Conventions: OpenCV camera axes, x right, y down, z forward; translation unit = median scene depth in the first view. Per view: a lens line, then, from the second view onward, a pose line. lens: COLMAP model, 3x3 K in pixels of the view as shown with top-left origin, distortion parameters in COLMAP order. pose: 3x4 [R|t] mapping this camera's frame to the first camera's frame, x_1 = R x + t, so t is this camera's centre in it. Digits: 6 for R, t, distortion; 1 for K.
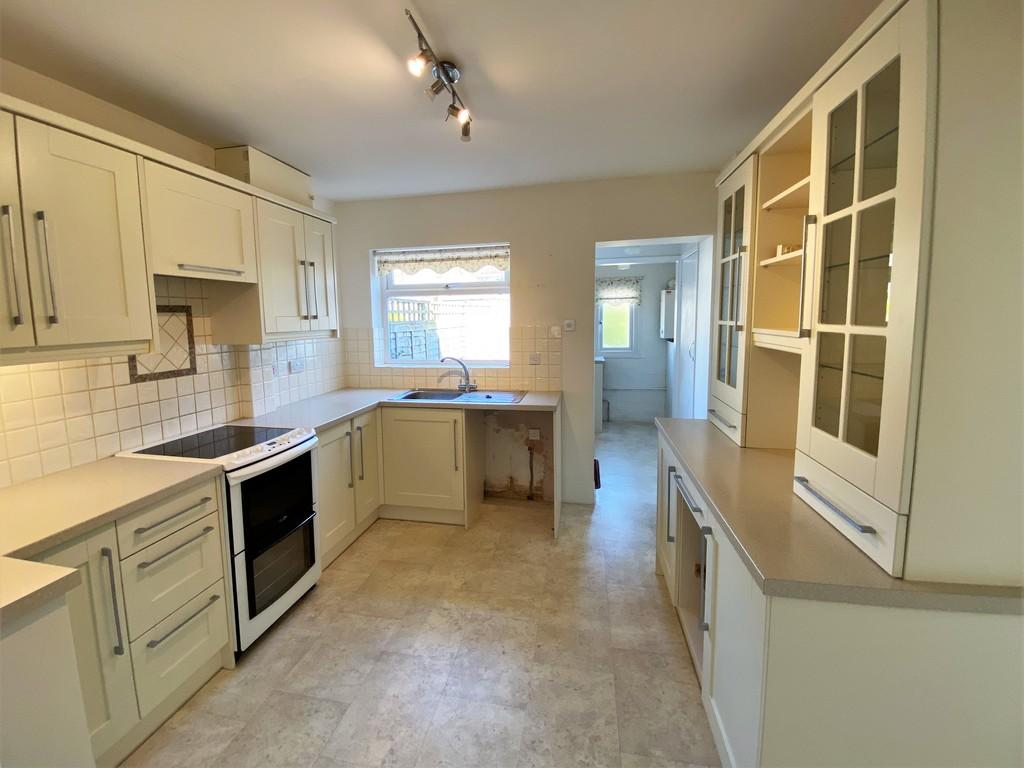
lens RADIAL K [[410.9, 0, 511.6], [0, 410.9, 355.8], [0, 0, 1]] dist [0.000386, 0.000039]
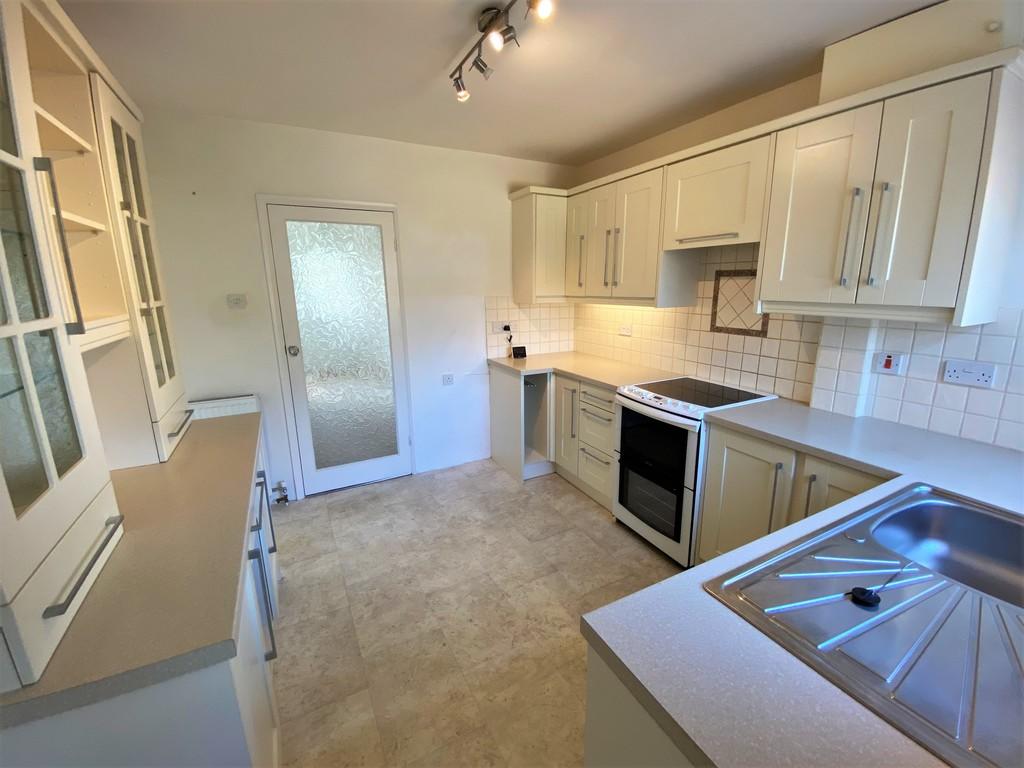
lens RADIAL K [[418.3, 0, 513.2], [0, 418.3, 375.6], [0, 0, 1]] dist [-0.000248, -0.000203]
pose [[-0.776286, 0.157761, -0.610321, 0.439291], [-0.038794, 0.954387, 0.296042, -0.178174], [0.629186, 0.253490, -0.734757, 1.670970]]
